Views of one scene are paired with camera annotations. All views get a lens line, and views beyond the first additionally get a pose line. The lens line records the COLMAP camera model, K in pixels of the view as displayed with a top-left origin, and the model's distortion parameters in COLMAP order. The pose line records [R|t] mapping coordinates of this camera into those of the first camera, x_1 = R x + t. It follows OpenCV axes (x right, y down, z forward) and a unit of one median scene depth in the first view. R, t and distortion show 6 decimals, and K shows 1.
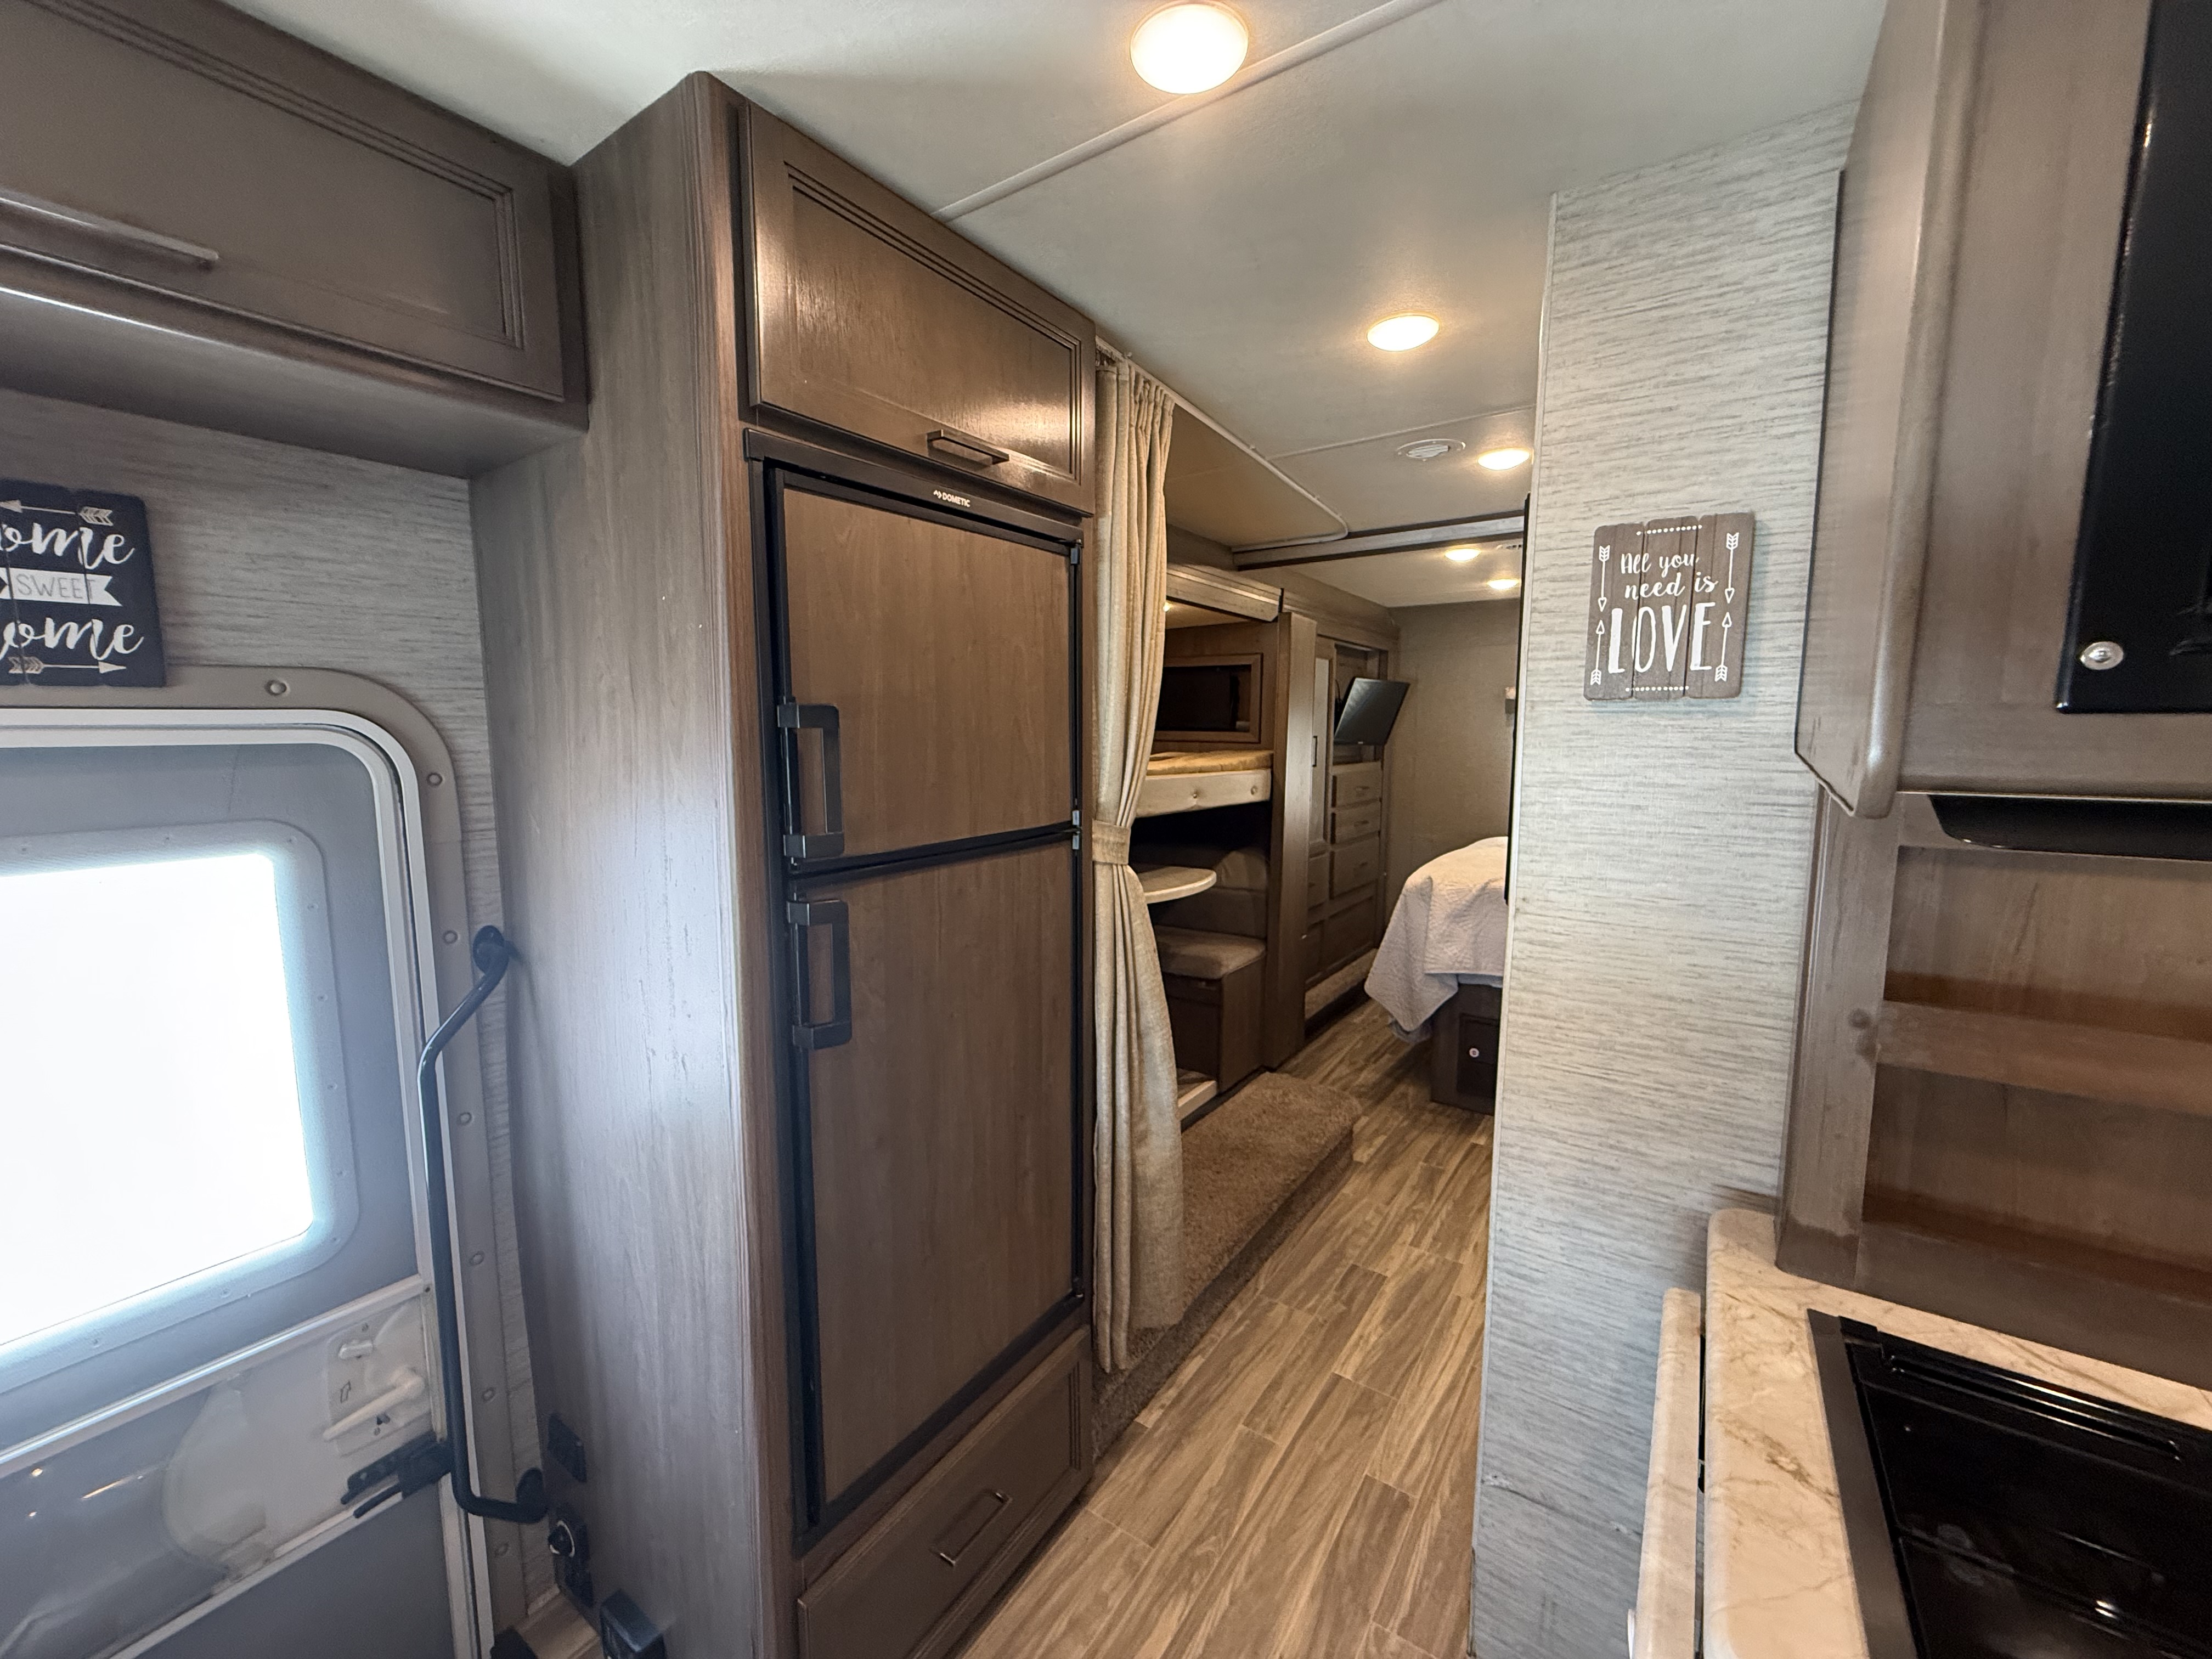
lens RADIAL K [[881.8, 0, 1102.5], [0, 881.8, 826.9], [0, 0, 1]] dist [0.000578, 0.000025]
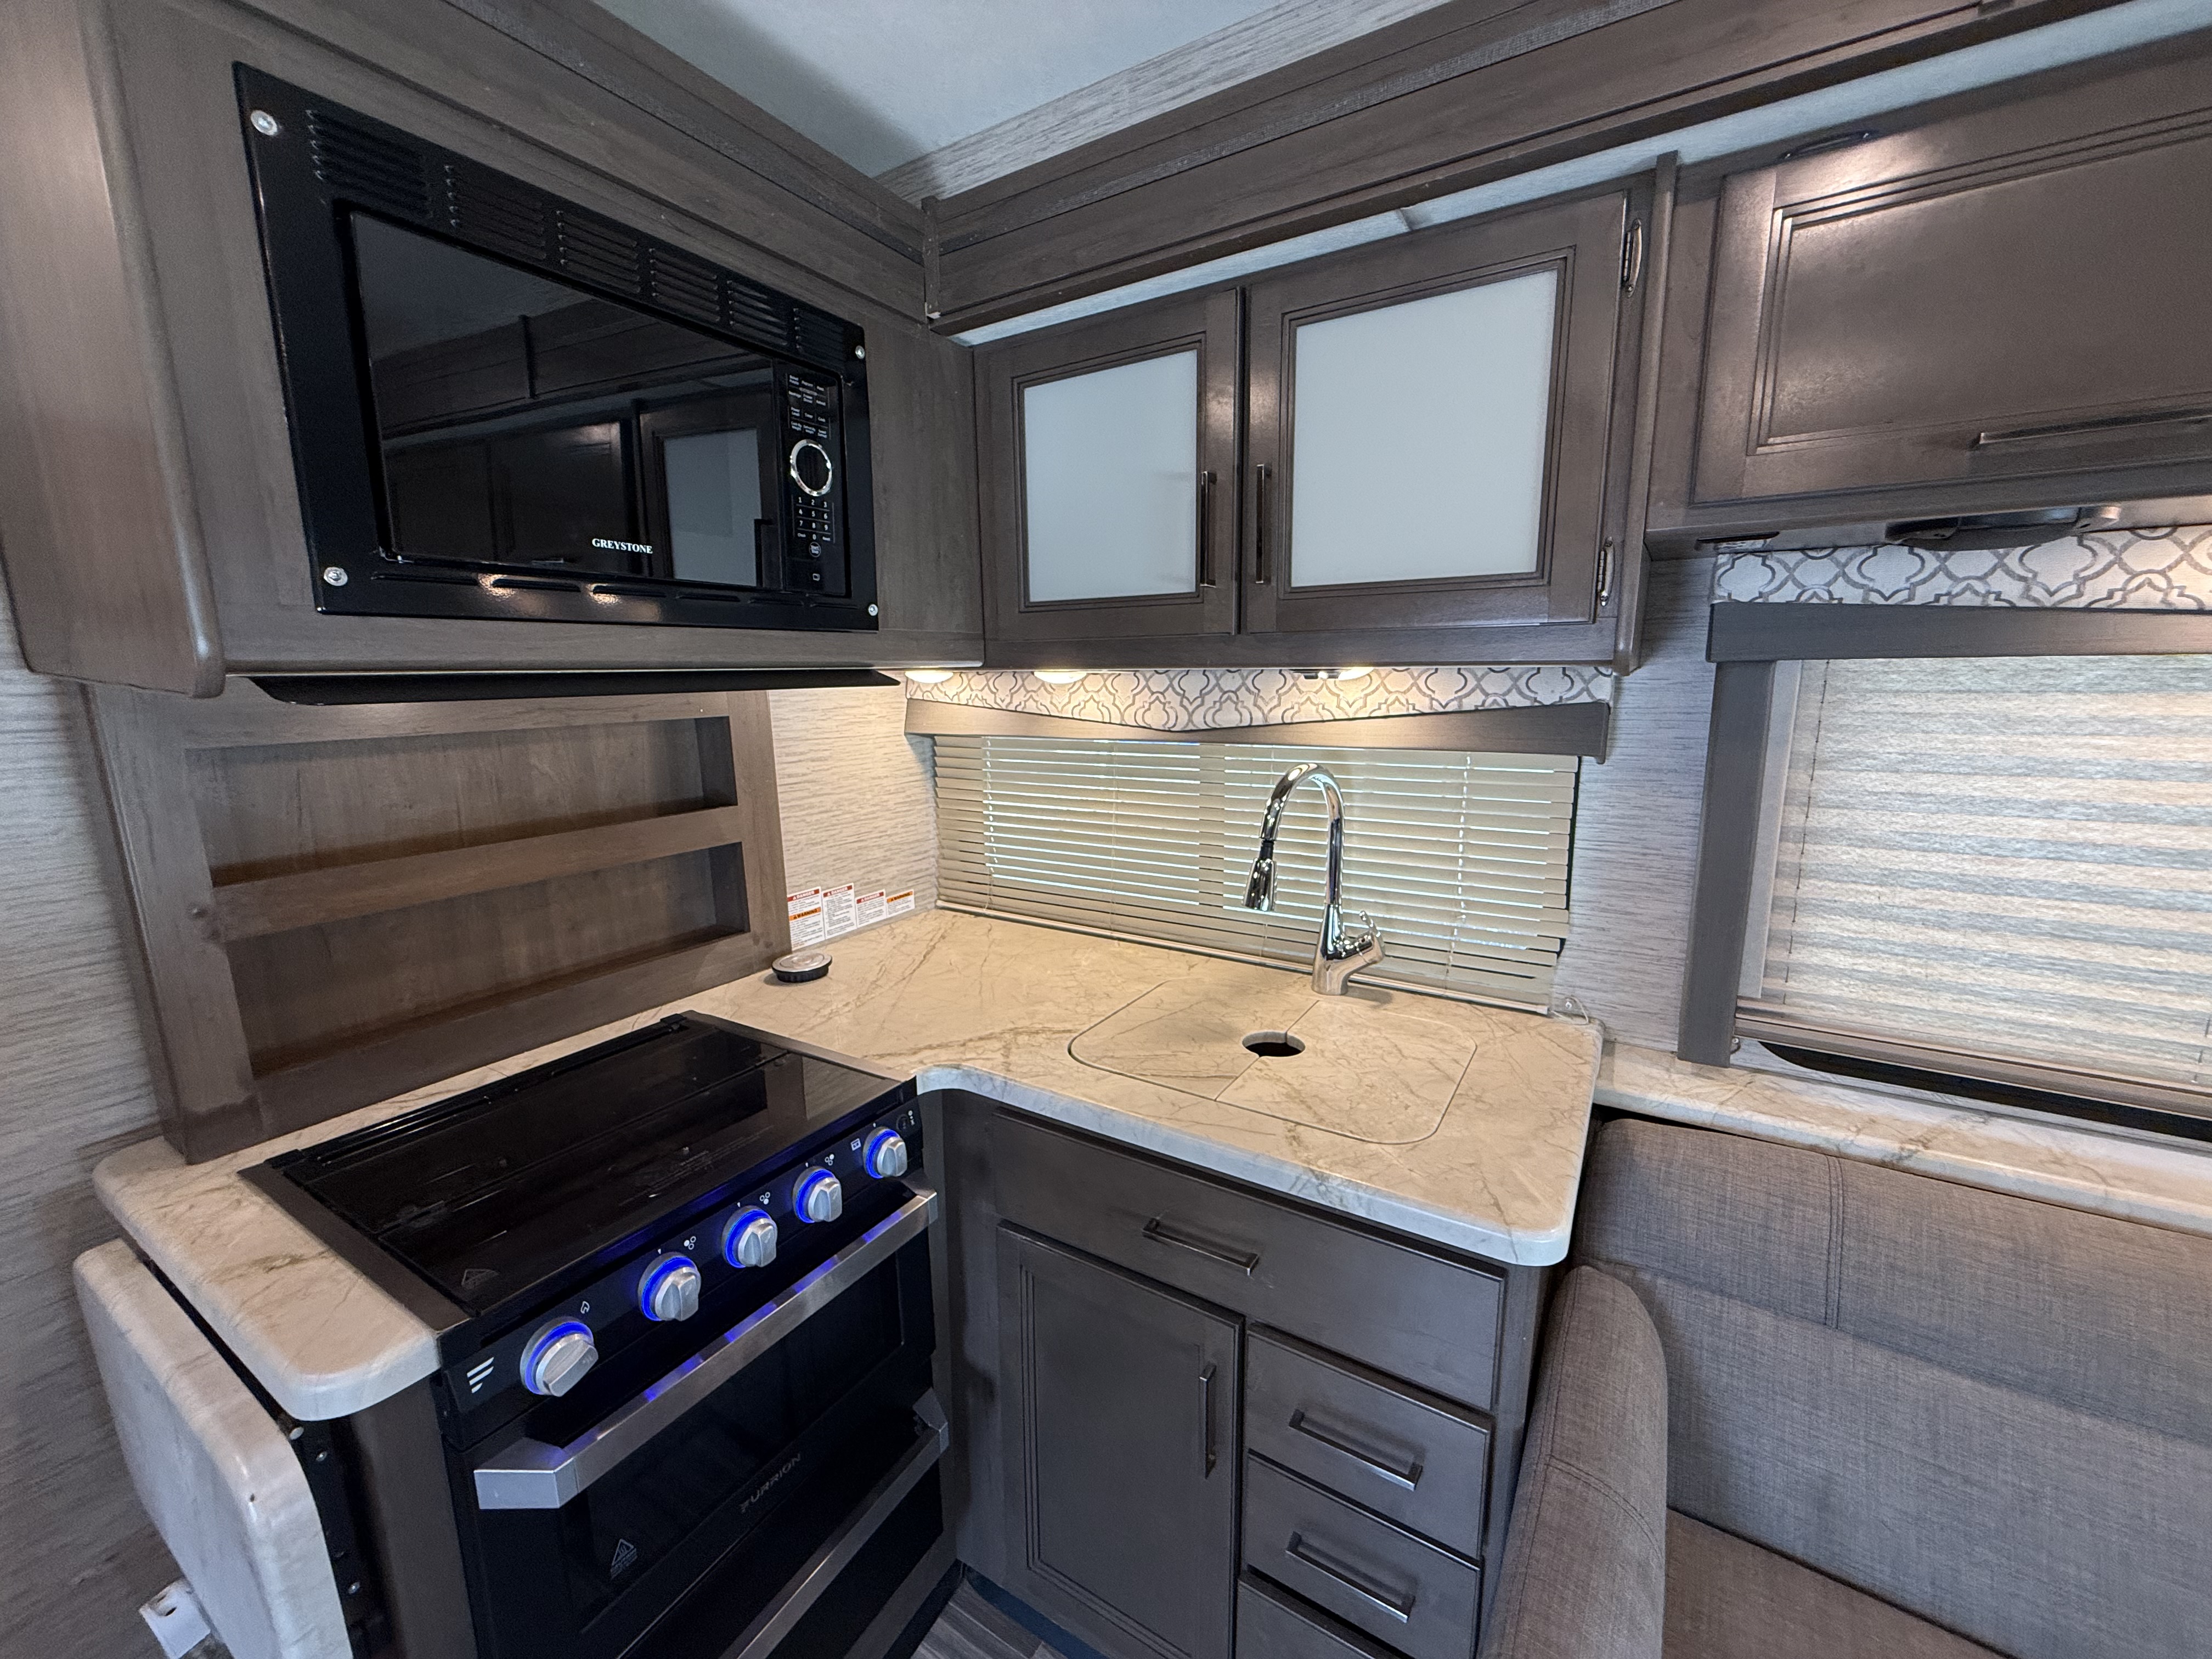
lens RADIAL K [[881.8, 0, 1101.9], [0, 881.8, 827.8], [0, 0, 1]] dist [0.000578, 0.000025]
pose [[-0.043542, -0.176971, 0.983252, -0.211934], [0.131553, 0.974600, 0.181239, 0.053866], [-0.990352, 0.137242, -0.019155, -0.093135]]
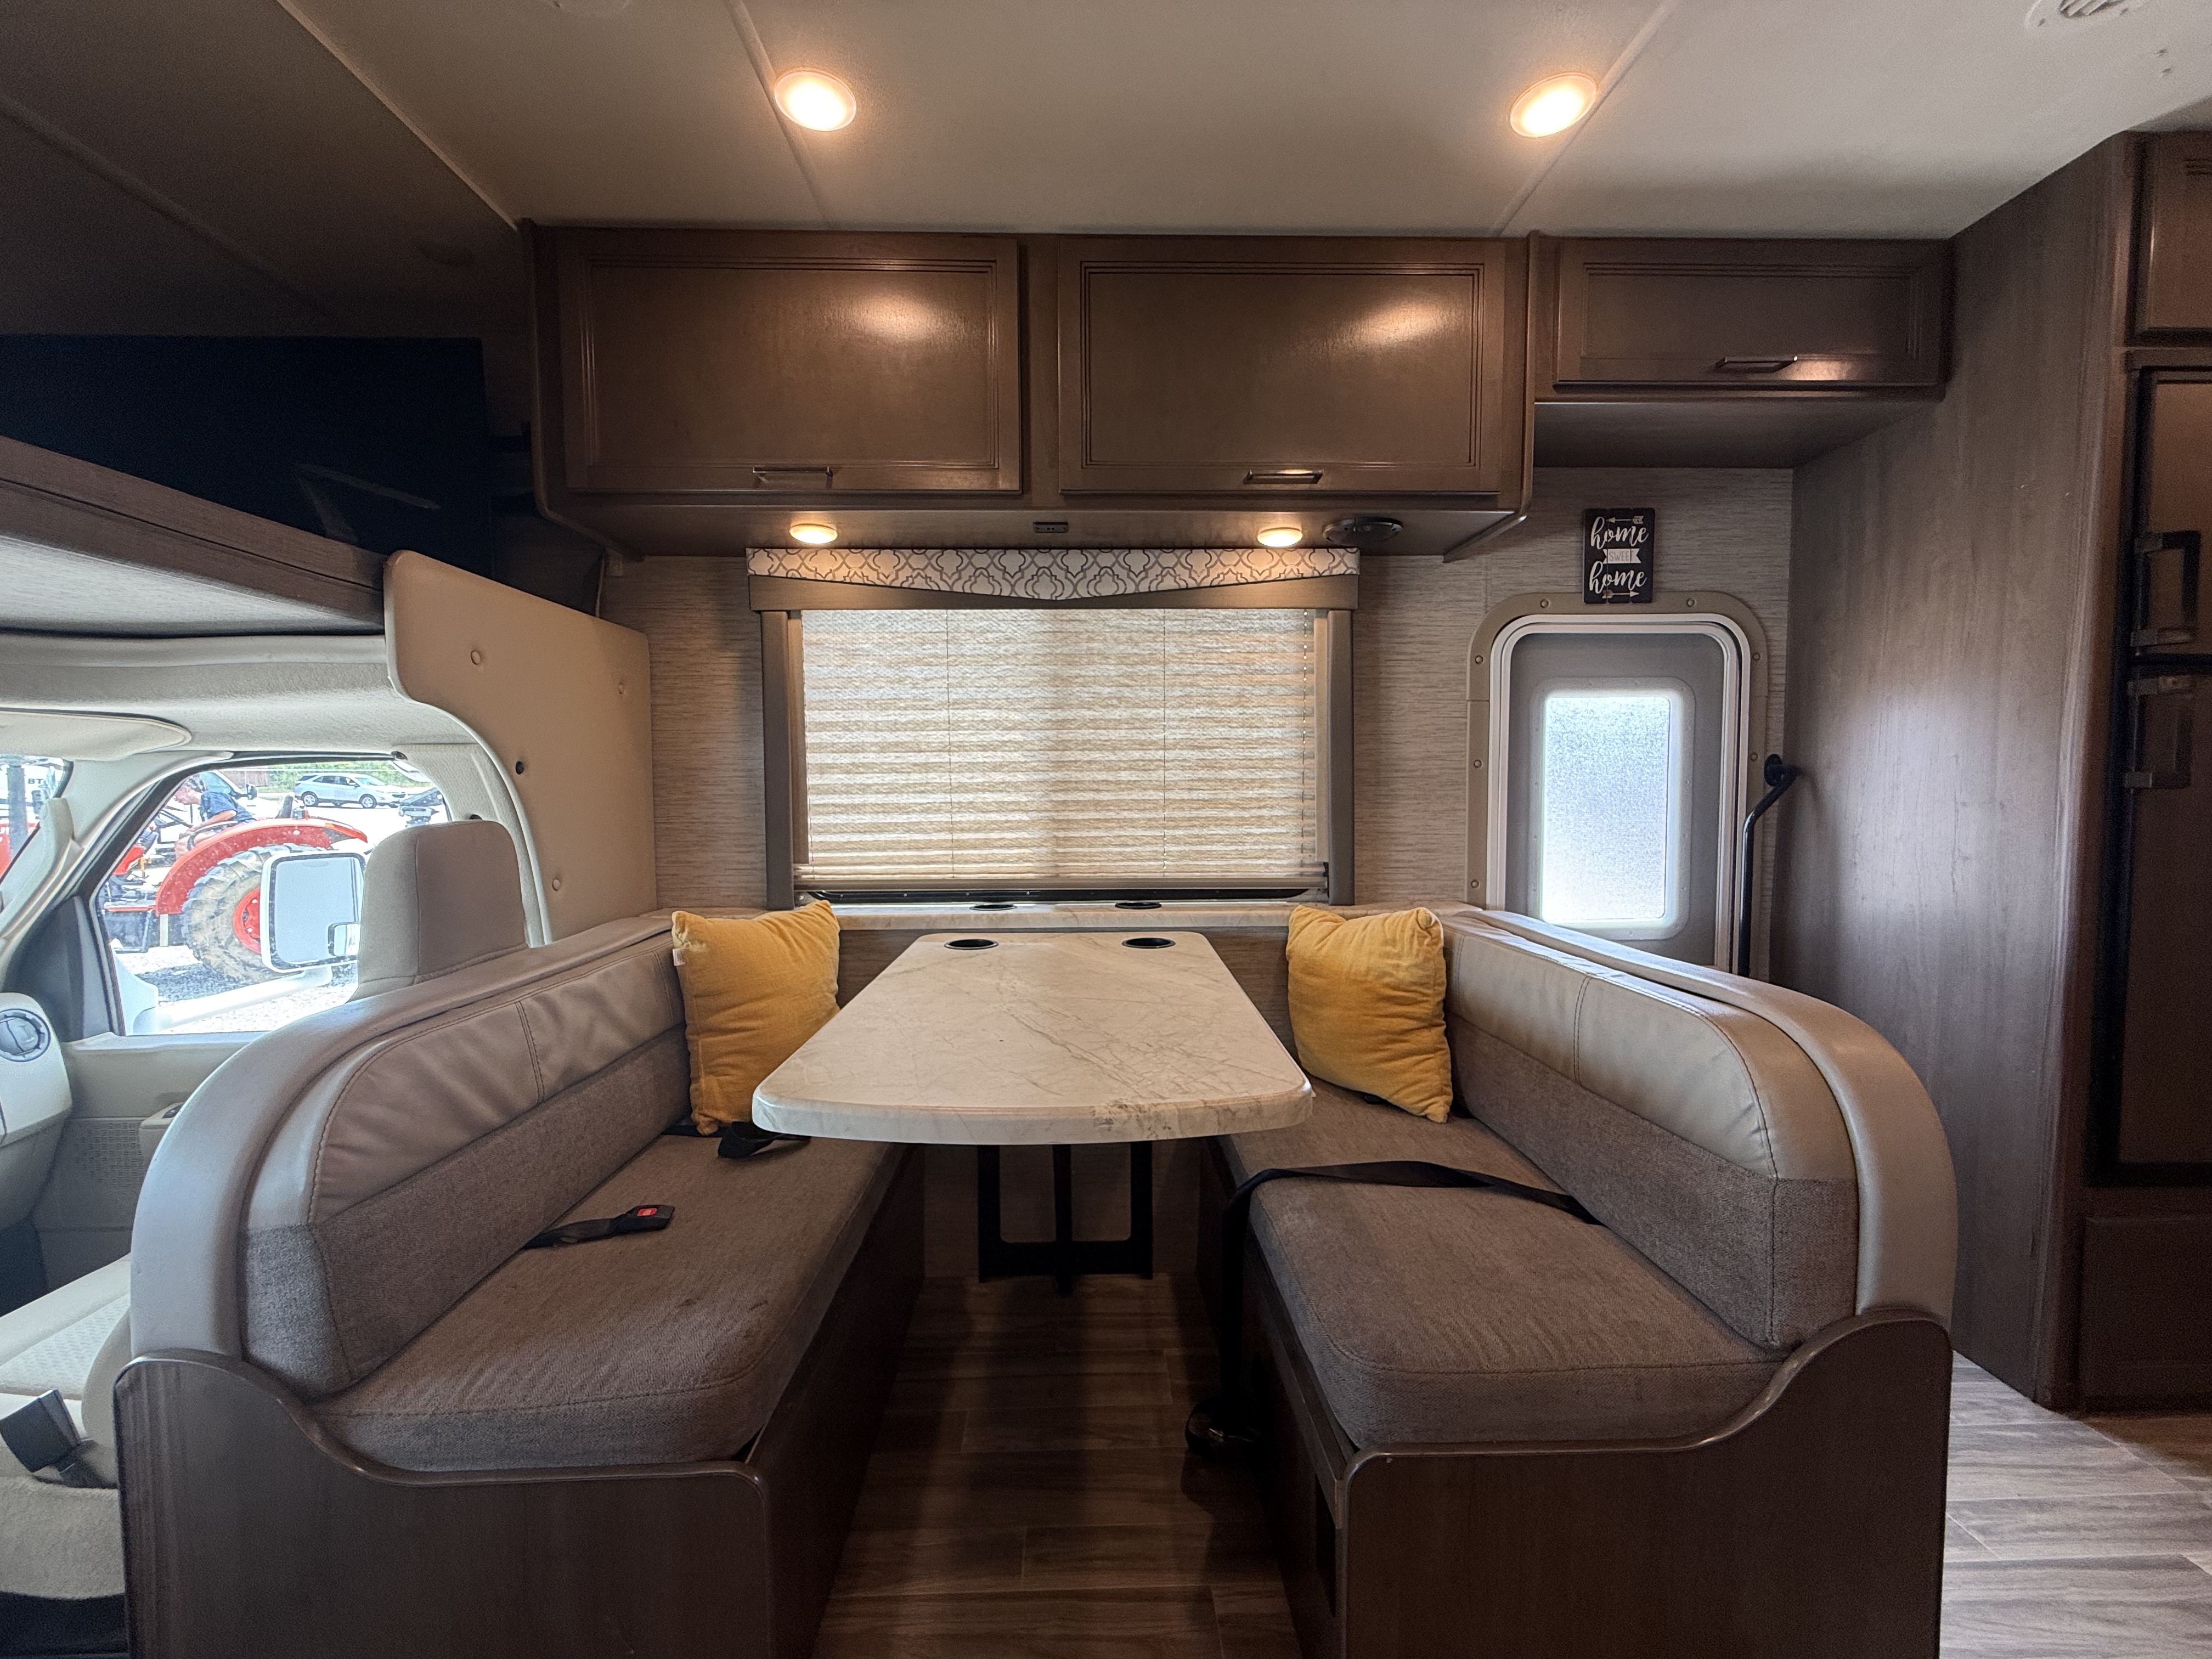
lens RADIAL K [[881.8, 0, 1102.6], [0, 881.8, 825.4], [0, 0, 1]] dist [0.000578, 0.000025]
pose [[0.594960, 0.033756, -0.803046, -0.192742], [-0.086612, 0.995992, -0.022303, 0.470734], [0.799075, 0.082823, 0.595500, -1.071050]]
